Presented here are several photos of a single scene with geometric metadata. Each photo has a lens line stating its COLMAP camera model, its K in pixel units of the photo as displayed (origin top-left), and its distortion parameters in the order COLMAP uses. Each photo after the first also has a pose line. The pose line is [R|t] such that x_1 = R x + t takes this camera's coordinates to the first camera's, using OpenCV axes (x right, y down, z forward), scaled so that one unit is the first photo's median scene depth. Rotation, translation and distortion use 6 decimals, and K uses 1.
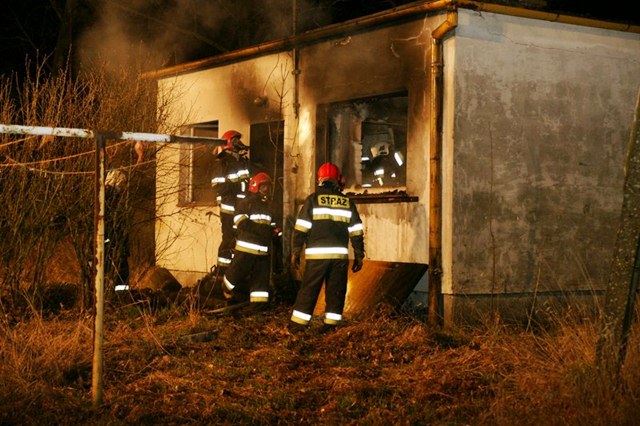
lens RADIAL K [[1210.7, 0, 321.0], [0, 1210.7, 213.3], [0, 0, 1]] dist [0.225402, 0.000000]
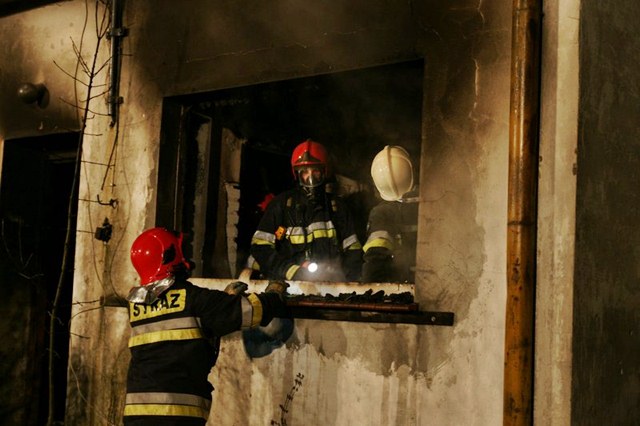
lens RADIAL K [[1047.7, 0, 319.8], [0, 1047.7, 209.0], [0, 0, 1]] dist [0.063639, 0.000000]
pose [[0.960877, 0.055002, 0.271459, -0.060274], [-0.036797, 0.996747, -0.071711, -0.021225], [-0.274521, 0.058916, 0.959775, 0.659031]]
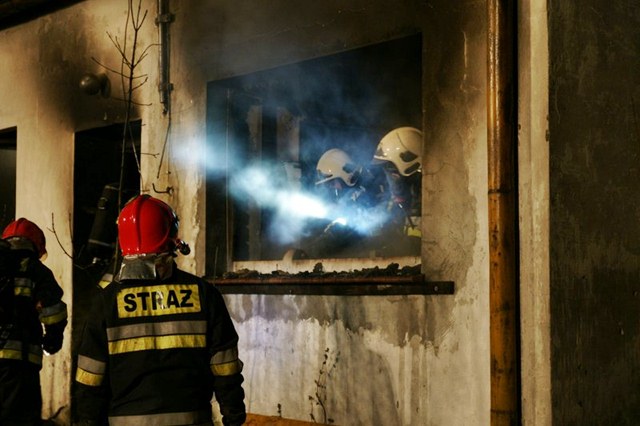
lens RADIAL K [[1339.2, 0, 318.2], [0, 1339.2, 214.2], [0, 0, 1]] dist [0.144008, 0.000000]
pose [[0.996668, -0.006788, 0.081287, -0.004042], [0.010239, 0.999060, -0.042112, -0.017628], [-0.080925, 0.042804, 0.995801, 0.531358]]
